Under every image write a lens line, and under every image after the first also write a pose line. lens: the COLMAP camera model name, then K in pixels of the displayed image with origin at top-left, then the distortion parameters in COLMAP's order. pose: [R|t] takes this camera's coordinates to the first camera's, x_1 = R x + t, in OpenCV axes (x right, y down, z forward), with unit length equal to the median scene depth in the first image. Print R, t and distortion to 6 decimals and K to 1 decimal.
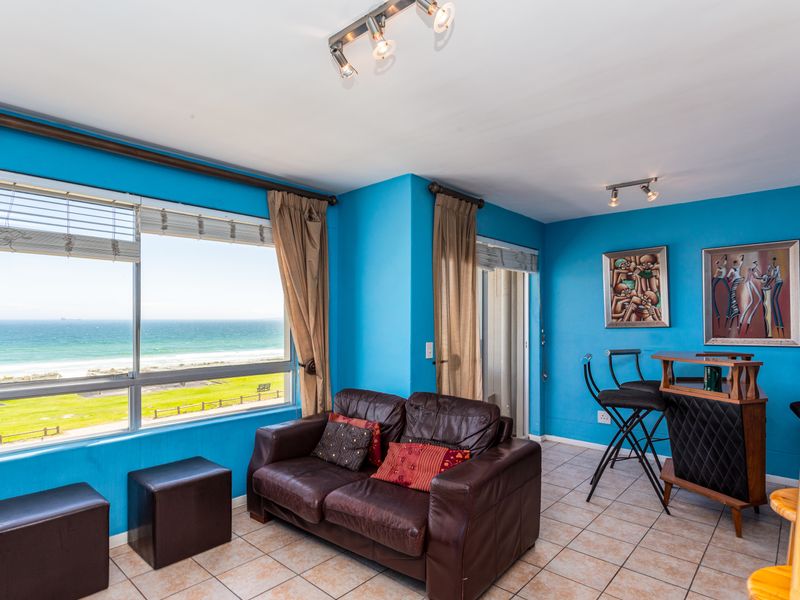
lens RADIAL K [[446.6, 0, 395.8], [0, 446.6, 317.6], [0, 0, 1]] dist [0.001509, 0.003030]
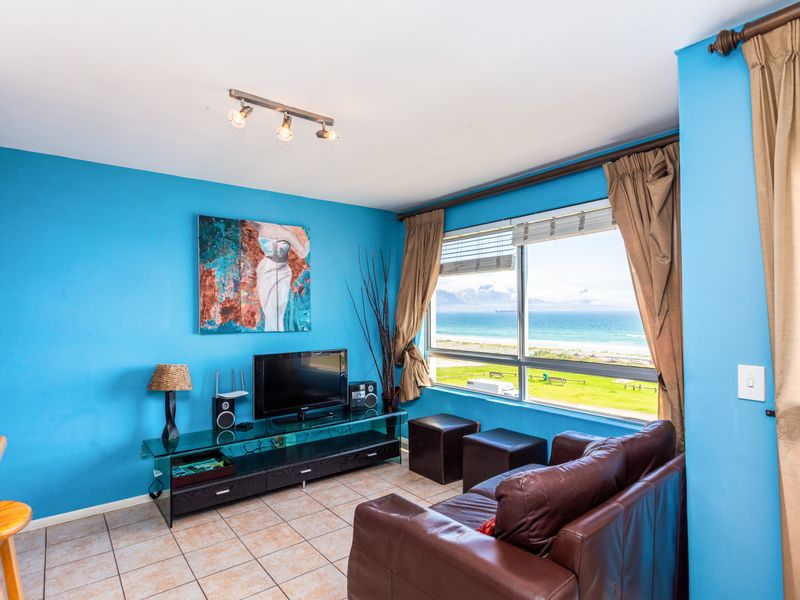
lens RADIAL K [[446.6, 0, 401.5], [0, 446.6, 299.4], [0, 0, 1]] dist [0.001509, 0.003030]
pose [[-0.166279, -0.022216, -0.985828, 0.463678], [0.010553, 0.999649, -0.024308, -0.005592], [0.986022, -0.014445, -0.165986, 0.550392]]
